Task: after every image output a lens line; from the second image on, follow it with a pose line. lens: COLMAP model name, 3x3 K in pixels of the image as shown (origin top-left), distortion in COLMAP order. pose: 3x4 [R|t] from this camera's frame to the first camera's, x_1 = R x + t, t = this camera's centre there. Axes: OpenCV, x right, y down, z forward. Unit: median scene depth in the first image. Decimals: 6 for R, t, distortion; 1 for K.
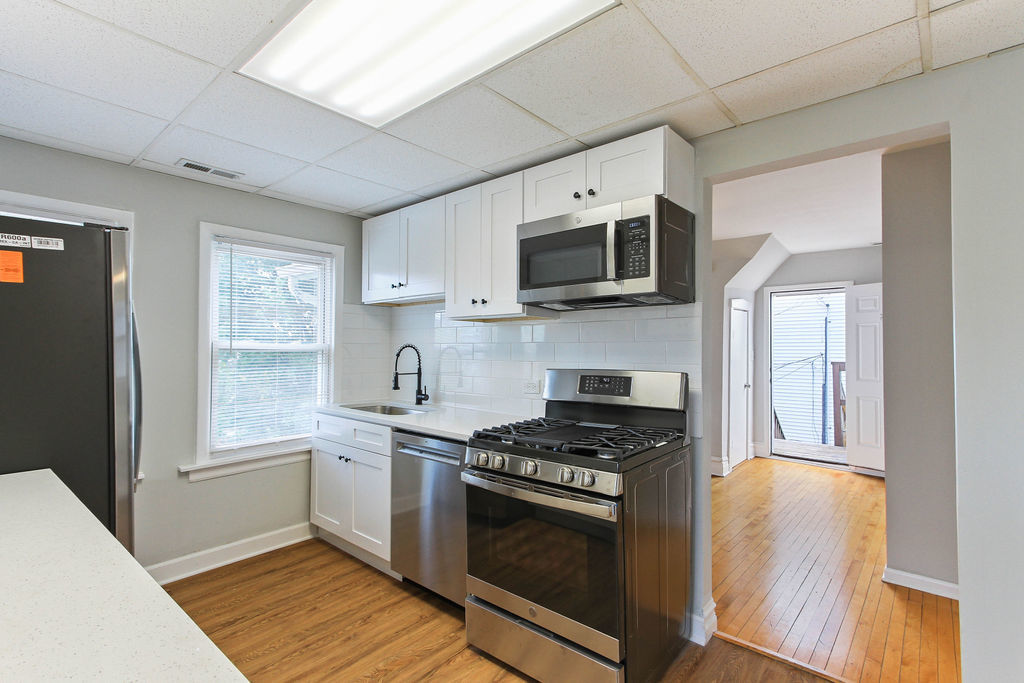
lens RADIAL K [[486.7, 0, 510.7], [0, 486.7, 348.8], [0, 0, 1]] dist [0.003533, 0.002016]
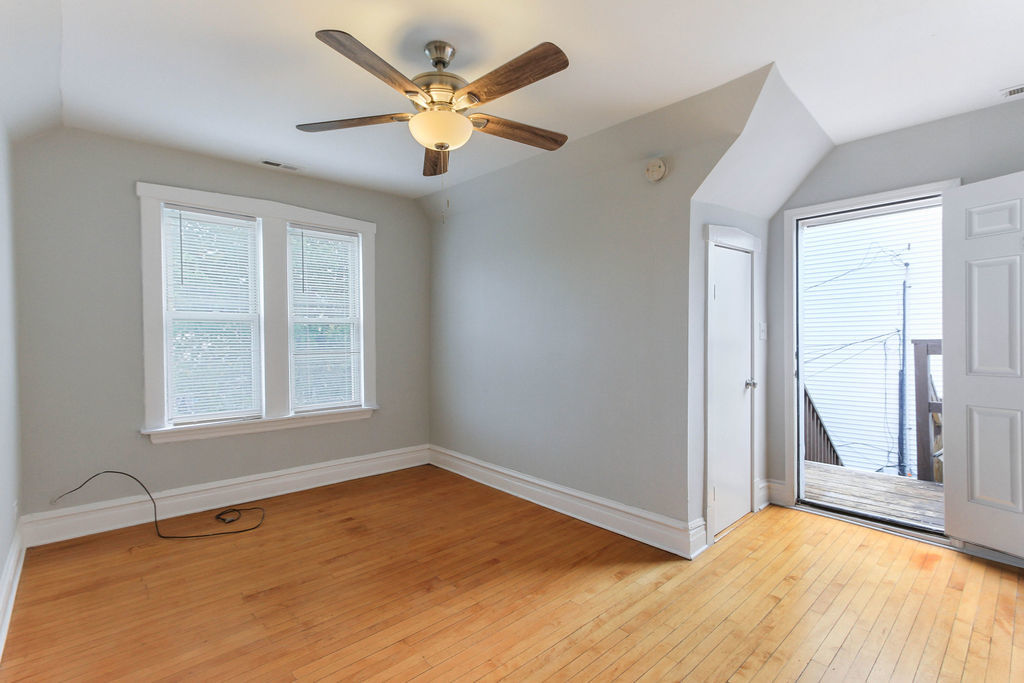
lens RADIAL K [[486.7, 0, 506.6], [0, 486.7, 346.4], [0, 0, 1]] dist [0.003533, 0.002016]
pose [[0.993684, -0.016636, -0.110971, 0.257399], [0.019364, 0.999535, 0.023550, 0.012838], [0.110527, -0.025550, 0.993545, 0.392128]]
